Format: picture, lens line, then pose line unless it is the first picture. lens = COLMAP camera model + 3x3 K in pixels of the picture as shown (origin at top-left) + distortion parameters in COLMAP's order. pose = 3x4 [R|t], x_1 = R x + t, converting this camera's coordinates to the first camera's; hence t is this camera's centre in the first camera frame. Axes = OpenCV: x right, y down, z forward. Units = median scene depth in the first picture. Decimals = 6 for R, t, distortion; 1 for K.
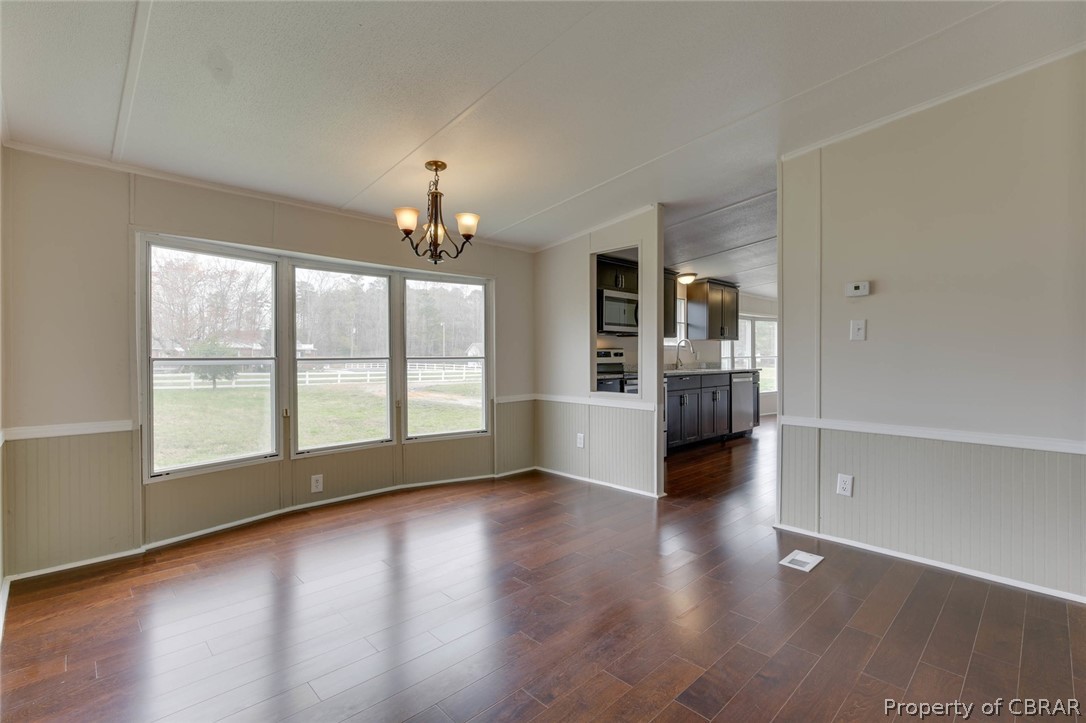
lens RADIAL K [[487.0, 0, 543.0], [0, 487.0, 361.5], [0, 0, 1]] dist [0.000020, 0.000184]
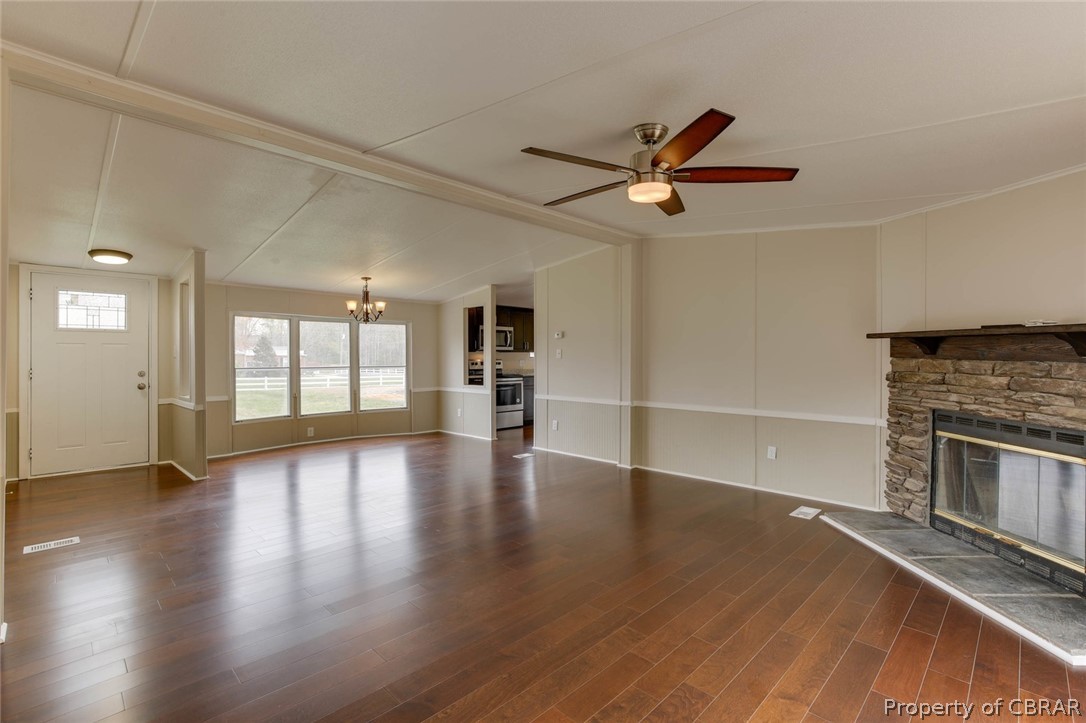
lens RADIAL K [[500.3, 0, 543.0], [0, 500.3, 361.5], [0, 0, 1]] dist [-0.001822, -0.000112]
pose [[0.999973, -0.003354, 0.006612, 0.400776], [0.003412, 0.999955, -0.008830, -0.007868], [-0.006582, 0.008853, 0.999939, -0.893177]]
